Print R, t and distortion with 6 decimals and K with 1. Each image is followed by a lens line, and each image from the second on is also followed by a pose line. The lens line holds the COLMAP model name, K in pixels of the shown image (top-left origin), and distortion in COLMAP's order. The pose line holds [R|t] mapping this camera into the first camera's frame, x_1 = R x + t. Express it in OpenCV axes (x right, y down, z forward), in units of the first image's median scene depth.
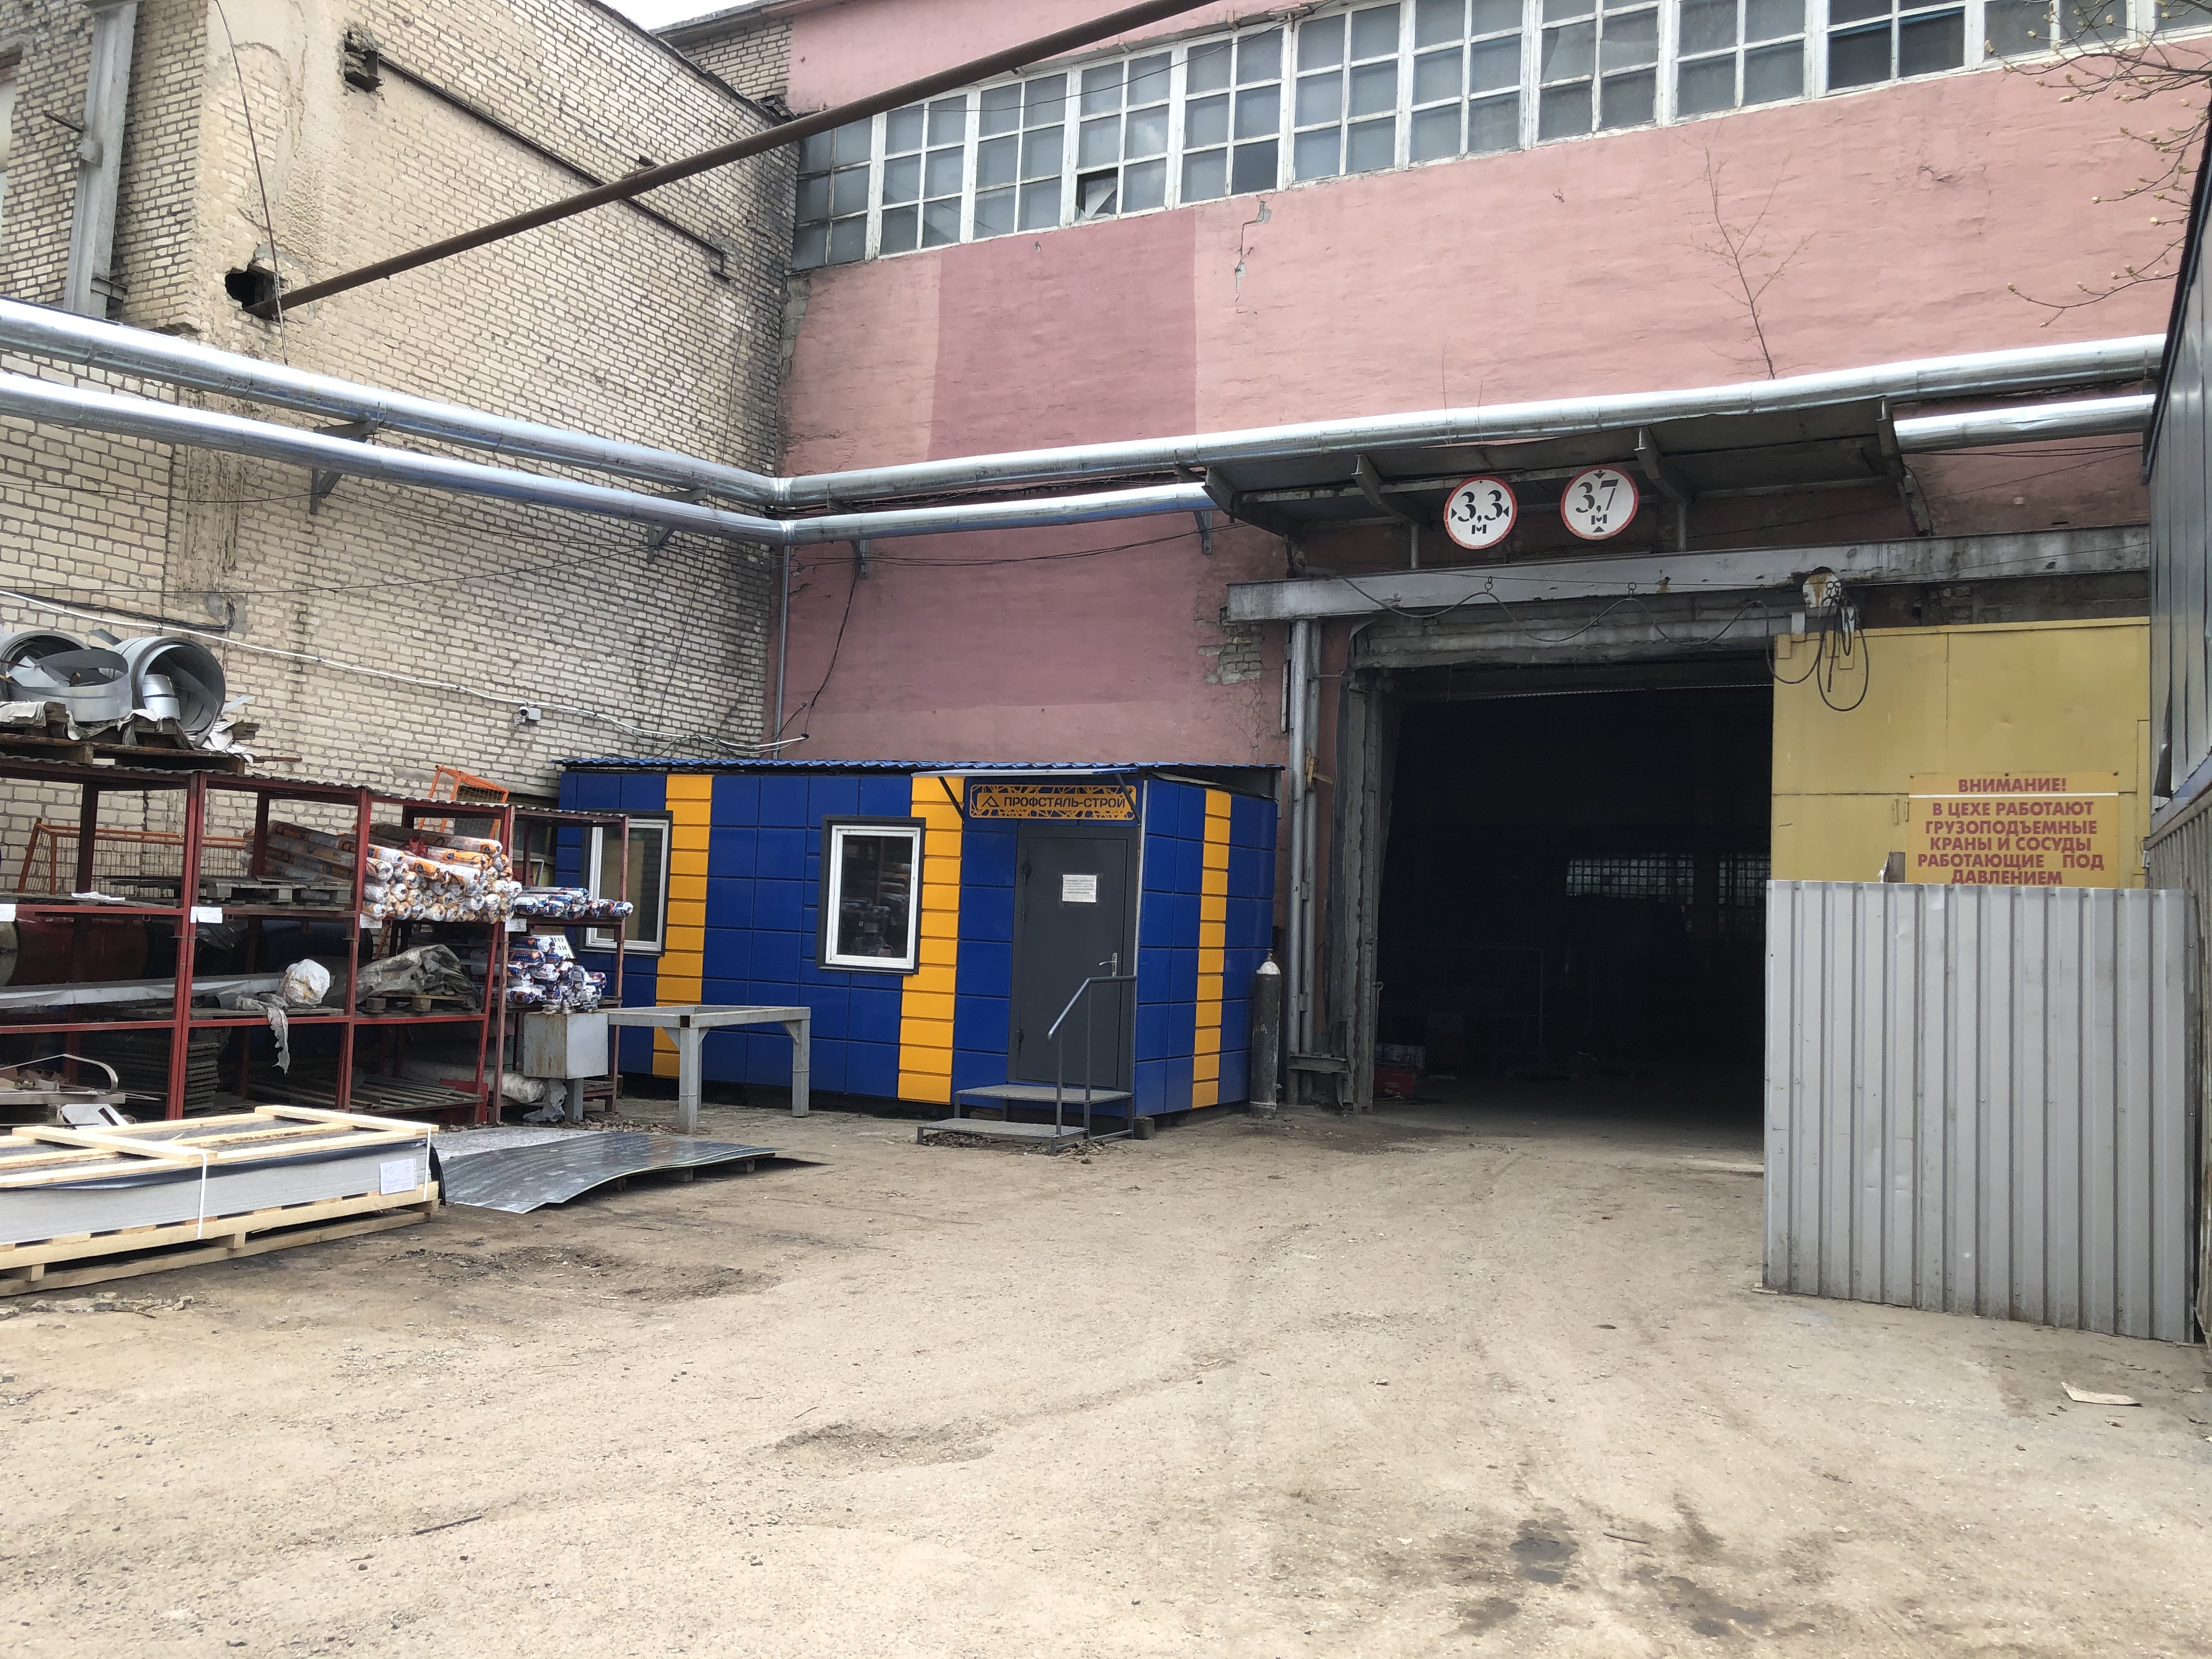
lens RADIAL K [[1828.9, 0, 1106.0], [0, 1828.9, 829.5], [0, 0, 1]] dist [0.007186, 0.009622]
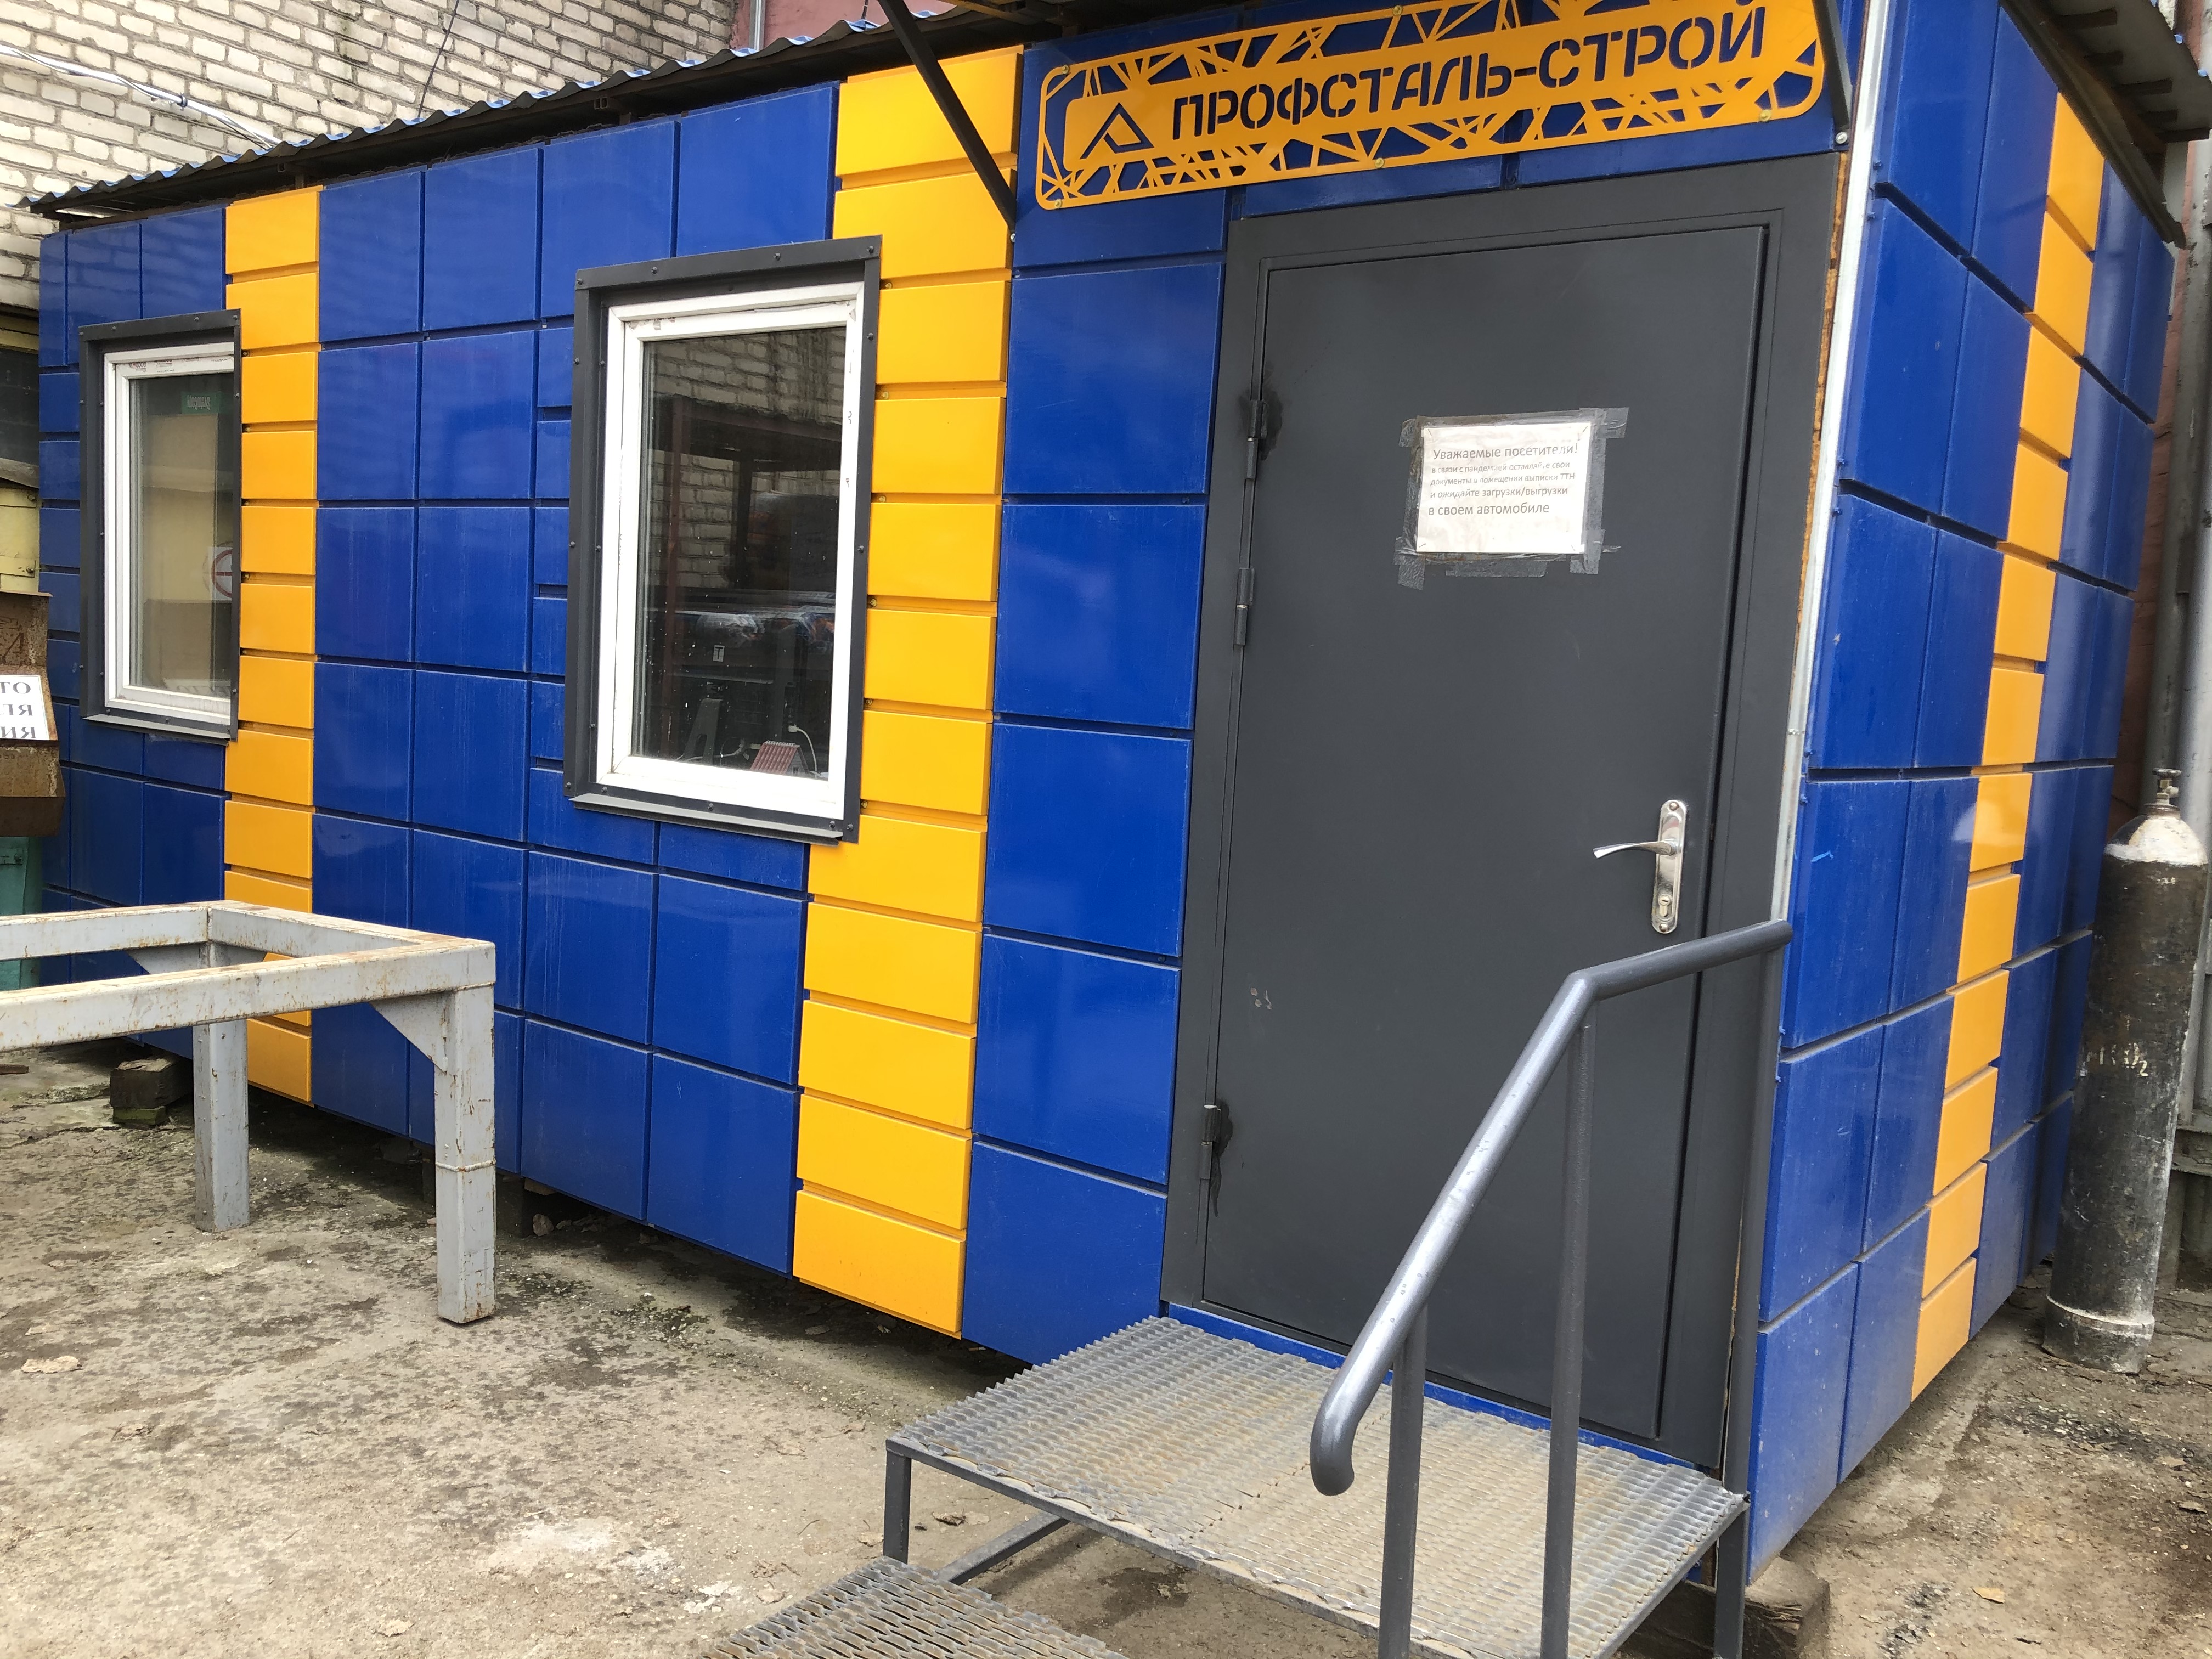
lens RADIAL K [[1828.9, 0, 1106.0], [0, 1828.9, 829.5], [0, 0, 1]] dist [0.007186, 0.009622]
pose [[0.985333, 0.030969, -0.167806, -0.021940], [-0.008630, 0.991179, 0.132245, 0.041614], [0.170421, -0.128858, 0.976910, 0.743812]]
